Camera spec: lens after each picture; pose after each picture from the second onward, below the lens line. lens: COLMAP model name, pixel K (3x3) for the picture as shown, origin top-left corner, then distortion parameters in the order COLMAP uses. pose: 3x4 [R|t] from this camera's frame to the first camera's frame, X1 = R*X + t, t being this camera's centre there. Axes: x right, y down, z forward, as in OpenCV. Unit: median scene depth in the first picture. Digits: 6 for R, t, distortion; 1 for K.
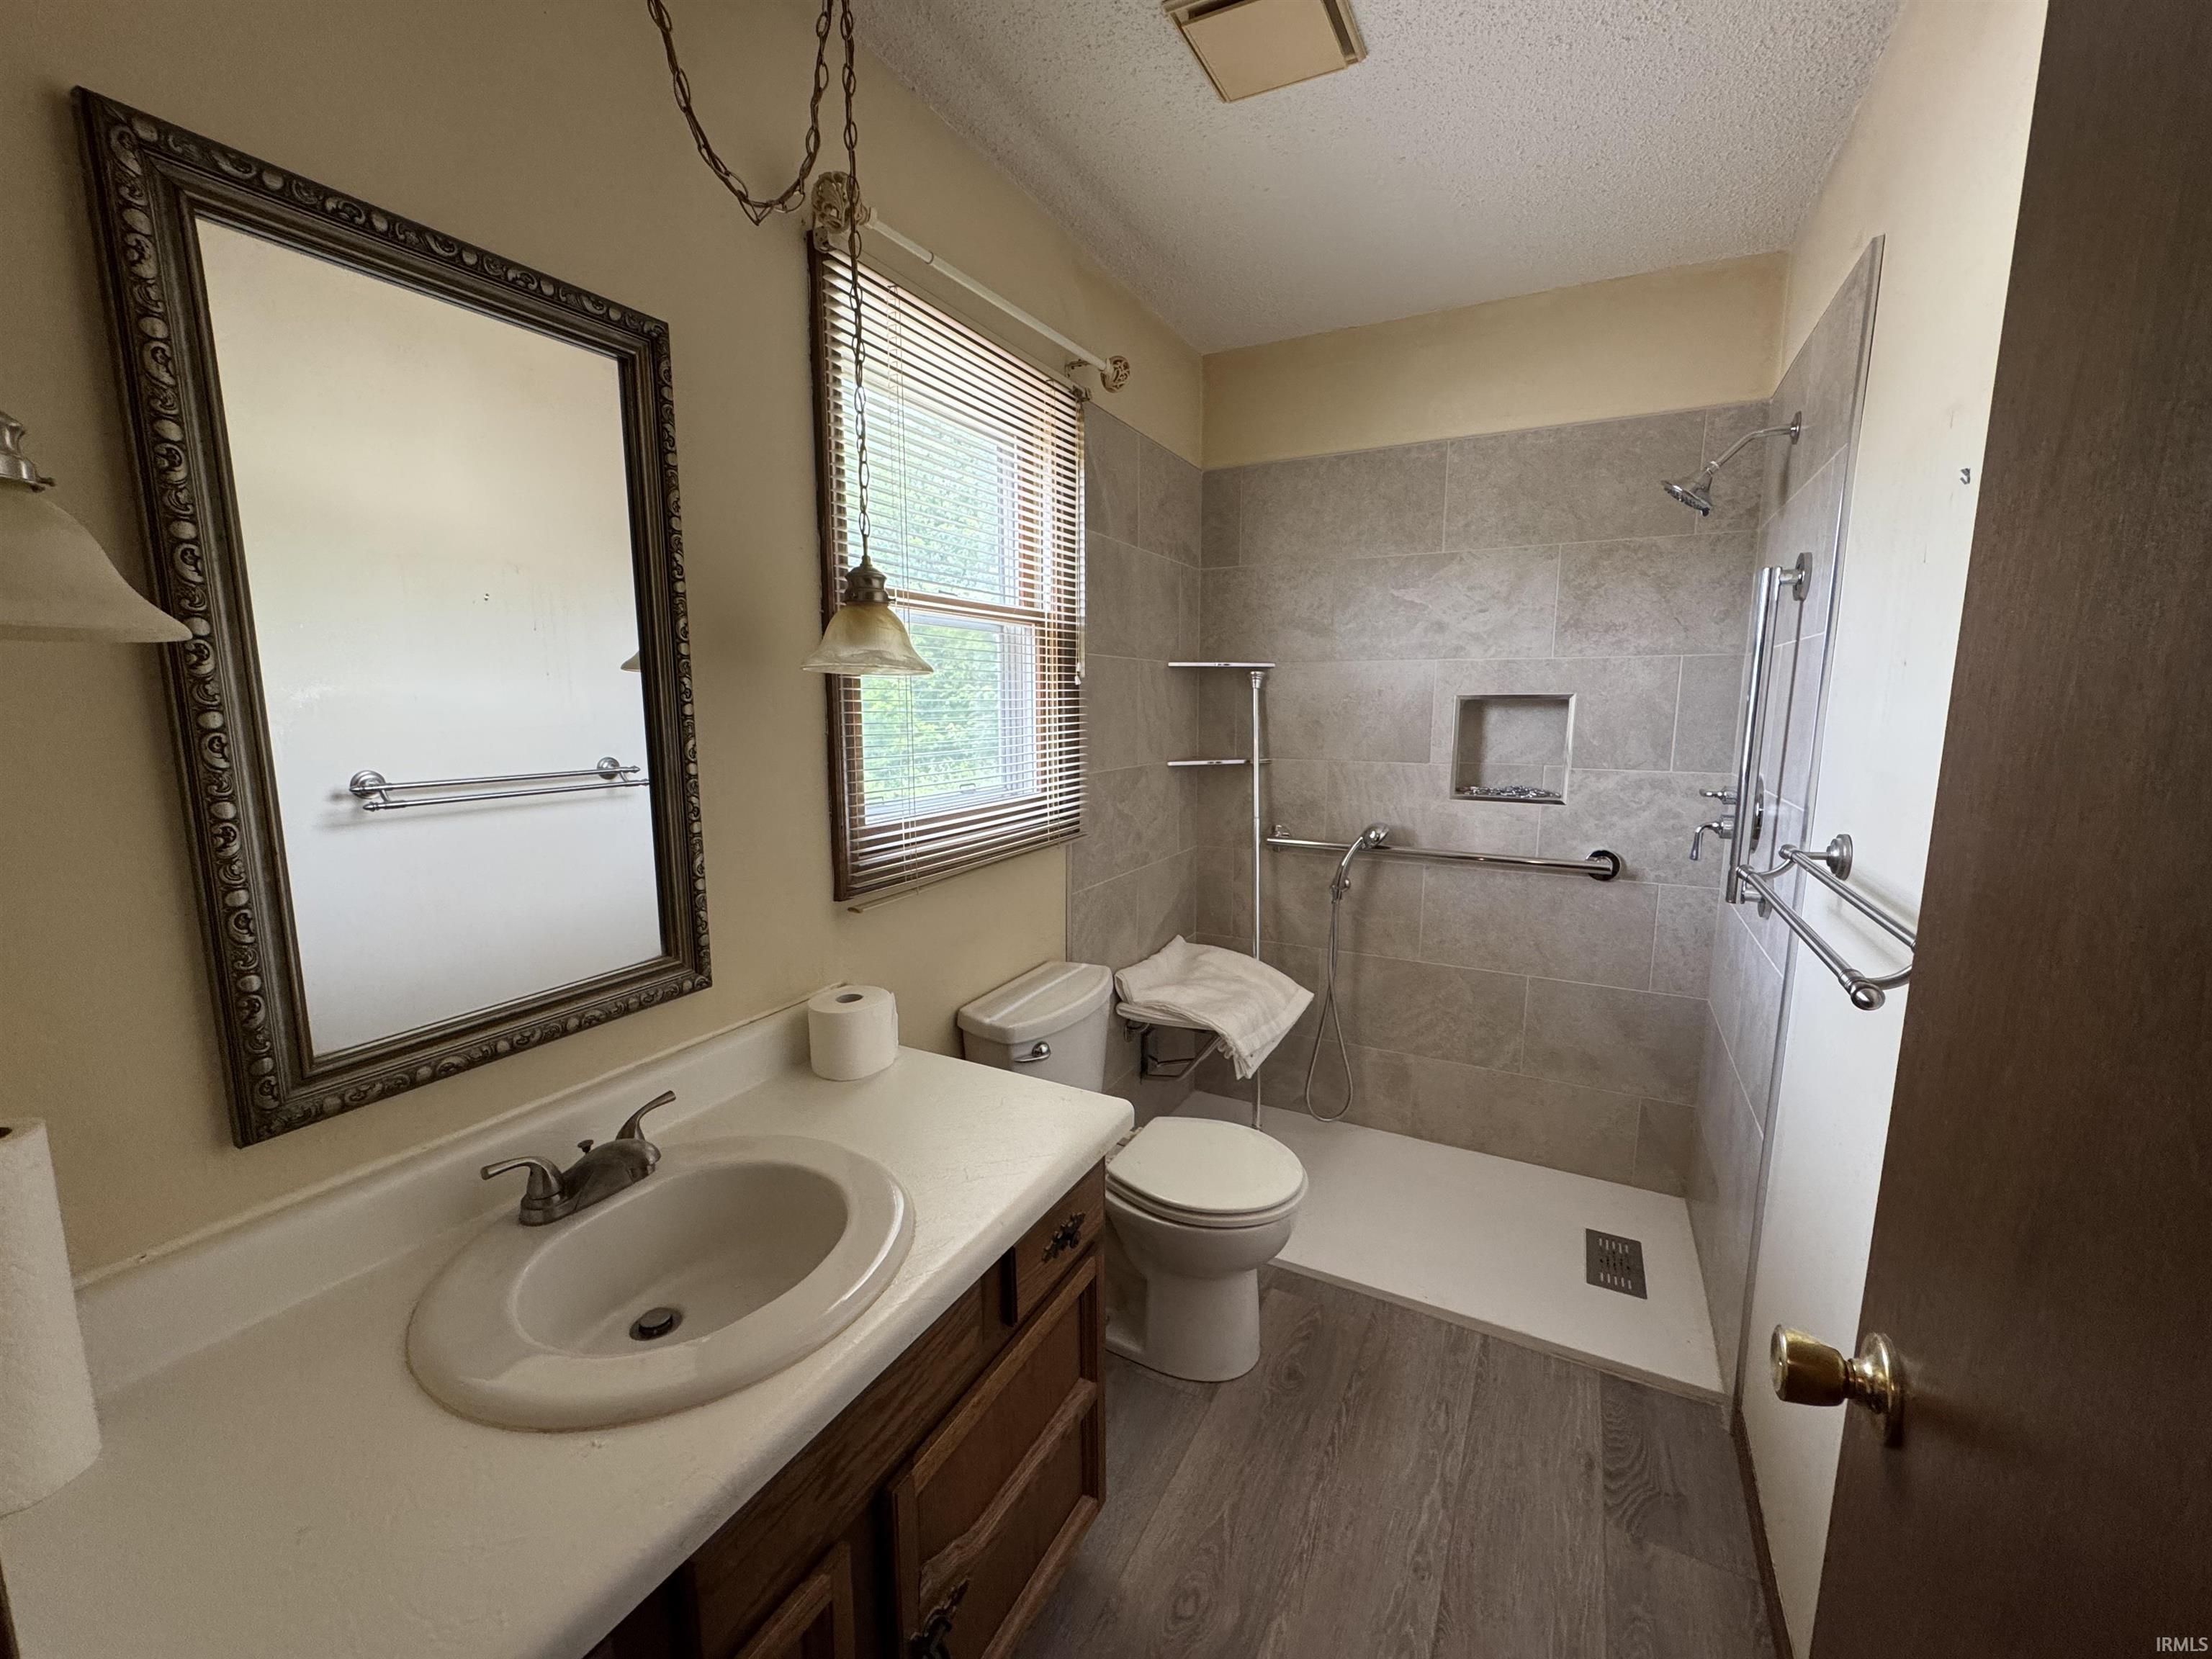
lens RADIAL K [[879.0, 0, 1102.8], [0, 879.0, 822.1], [0, 0, 1]] dist [-0.003647, 0.000388]
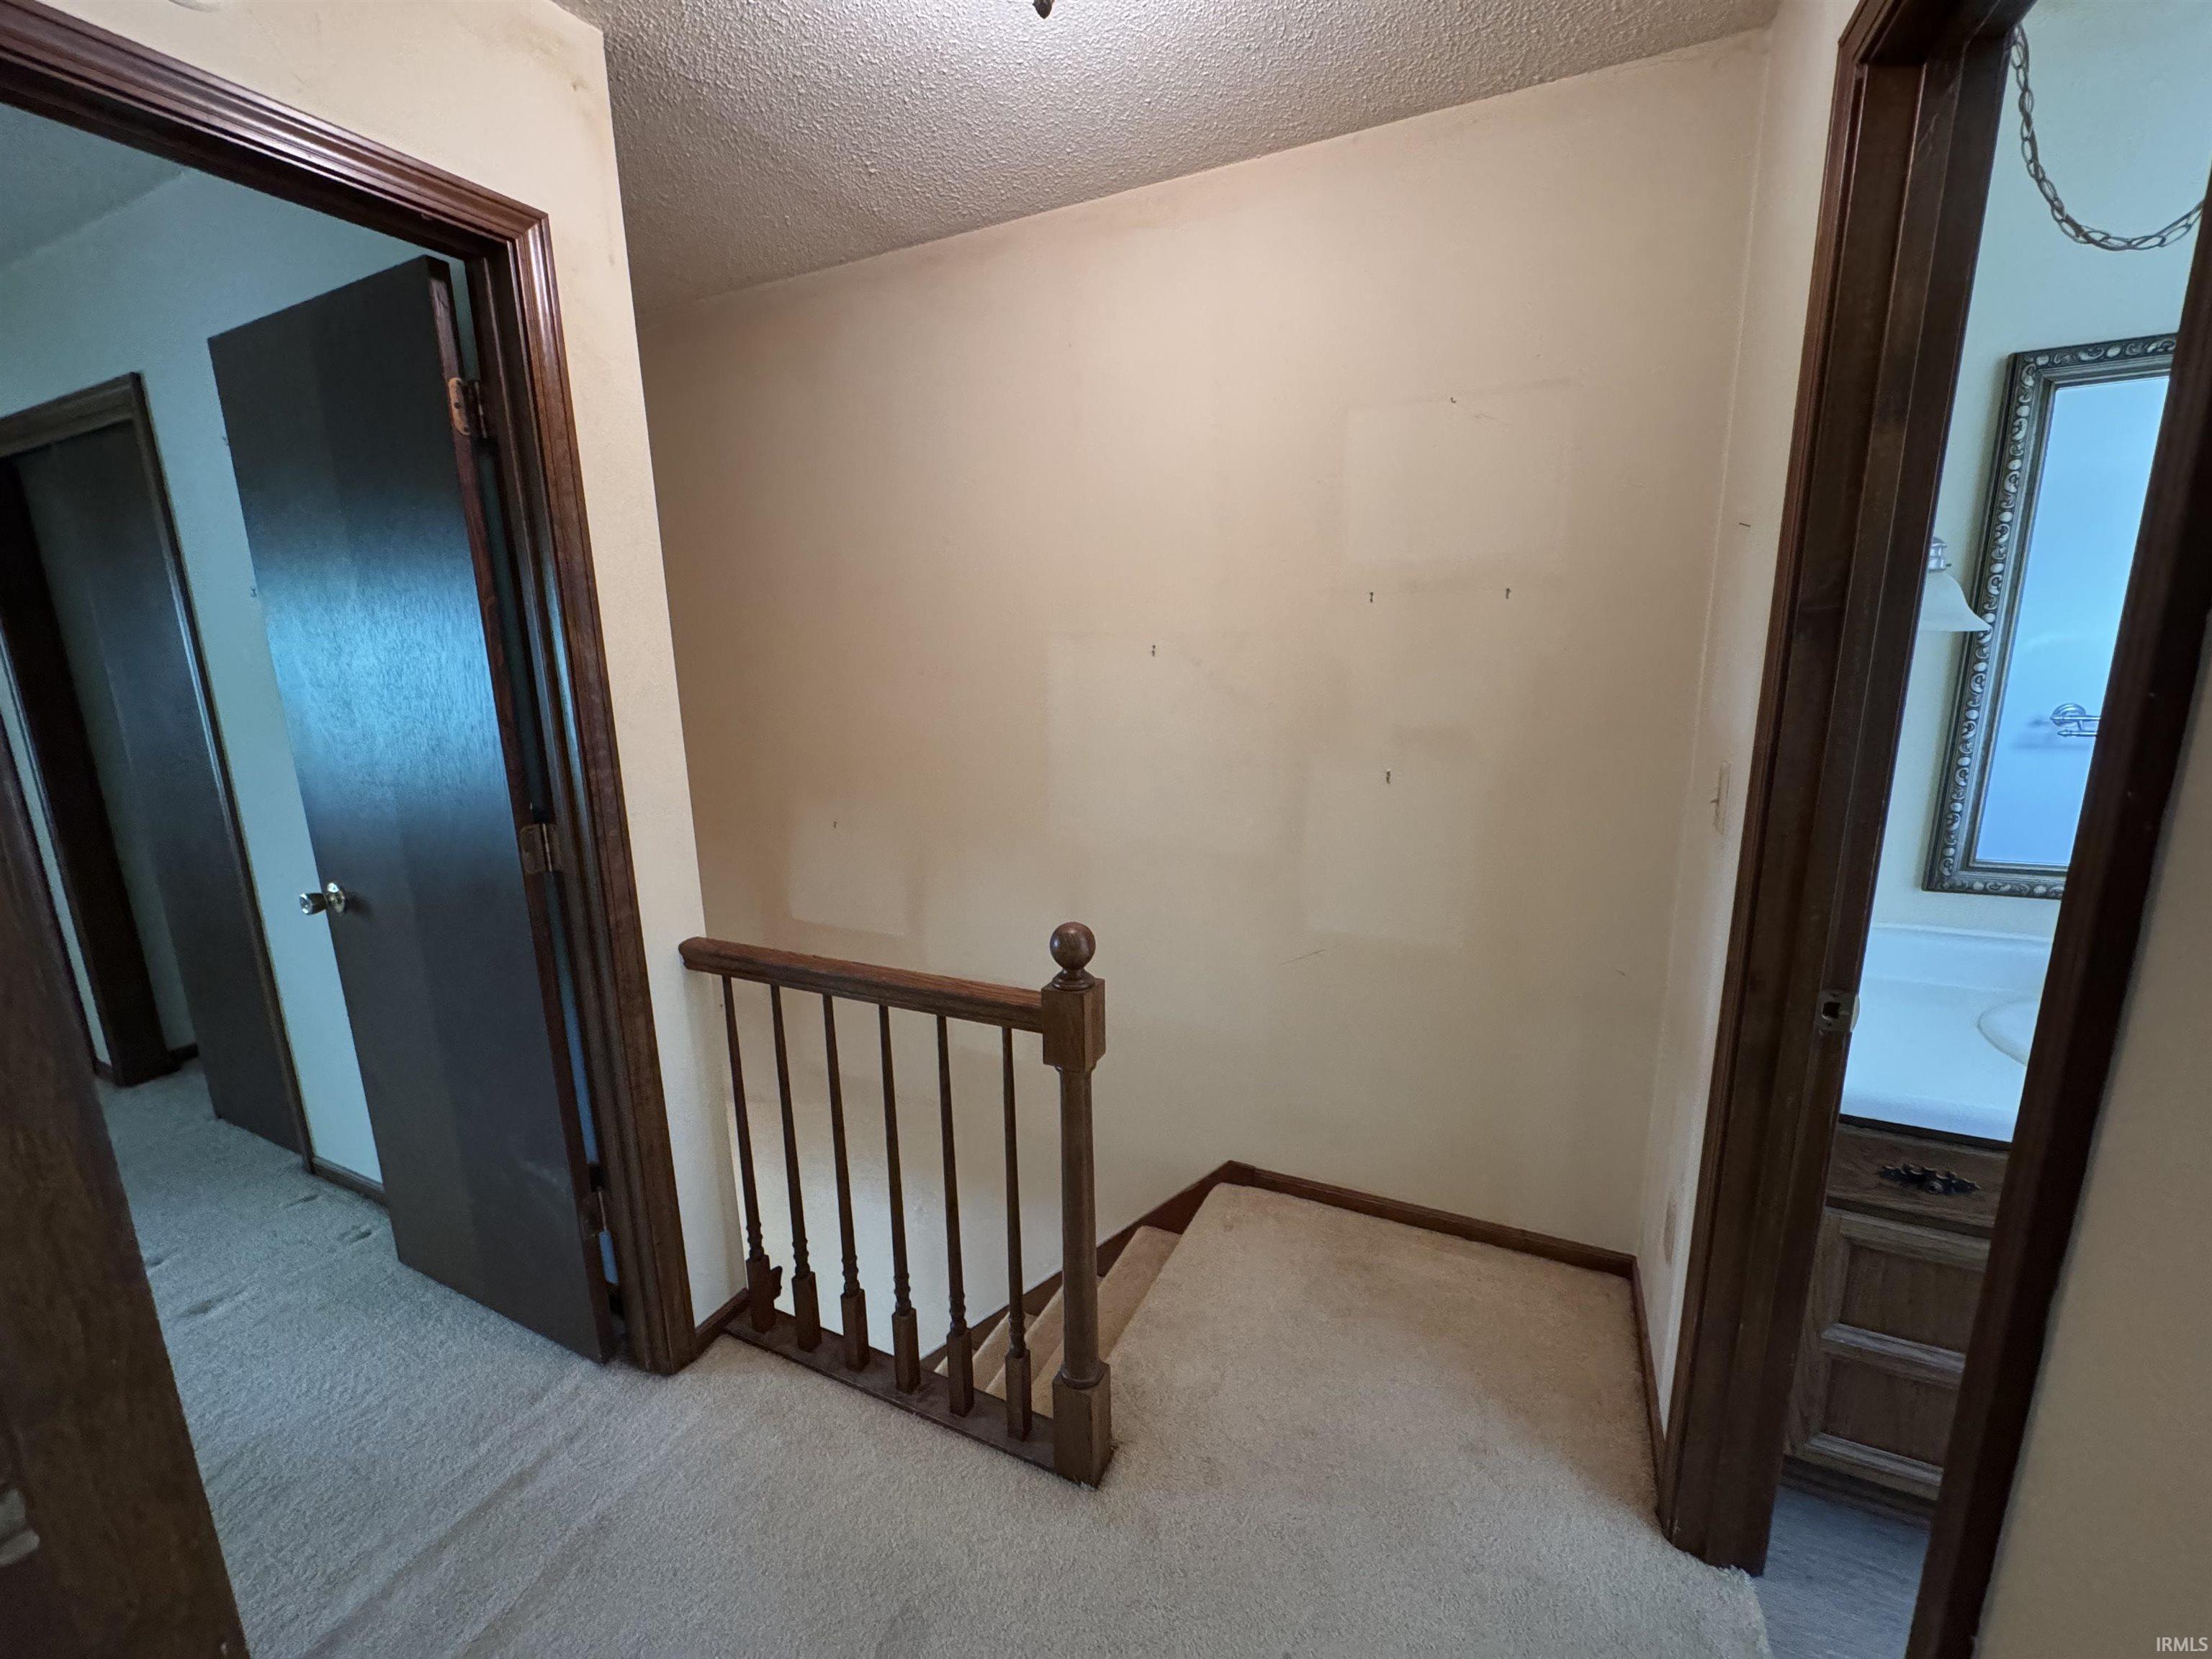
lens RADIAL K [[879.0, 0, 1108.0], [0, 879.0, 813.9], [0, 0, 1]] dist [-0.003647, 0.000388]
pose [[0.031268, 0.192341, -0.980830, 0.816326], [-0.128369, 0.973956, 0.186900, 0.078758], [0.991233, 0.120064, 0.055145, -0.905149]]
